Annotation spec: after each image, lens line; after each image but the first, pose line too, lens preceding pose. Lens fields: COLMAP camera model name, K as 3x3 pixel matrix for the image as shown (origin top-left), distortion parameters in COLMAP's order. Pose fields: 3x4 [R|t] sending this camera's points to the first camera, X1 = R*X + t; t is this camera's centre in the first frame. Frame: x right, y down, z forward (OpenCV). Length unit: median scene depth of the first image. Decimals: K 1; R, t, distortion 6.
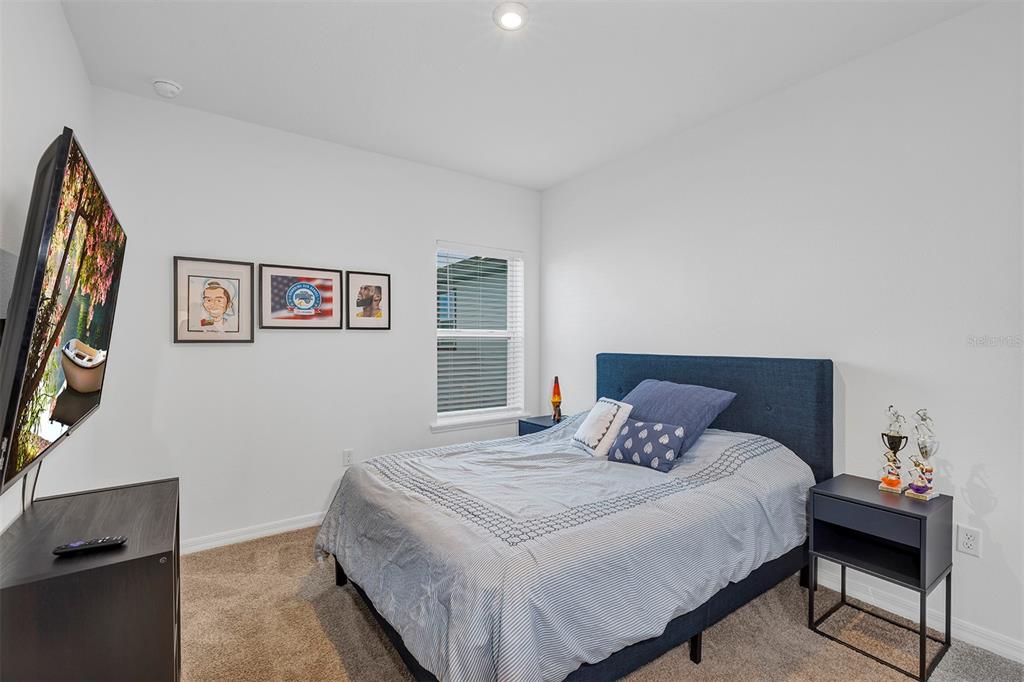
lens RADIAL K [[460.8, 0, 513.0], [0, 460.8, 339.0], [0, 0, 1]] dist [0.000599, 0.000495]
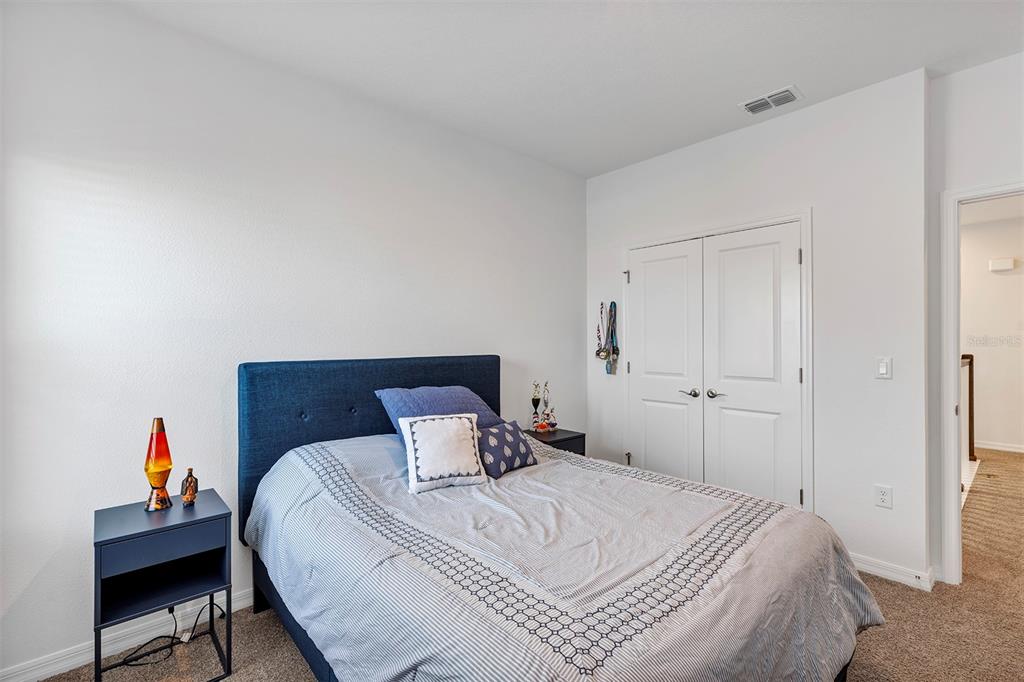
lens RADIAL K [[460.8, 0, 513.6], [0, 460.8, 340.3], [0, 0, 1]] dist [0.000599, 0.000495]
pose [[-0.111133, 0.001352, 0.993805, -0.808671], [0.006109, 0.999981, -0.000677, 0.006239], [-0.993787, 0.005996, -0.111139, 1.319716]]
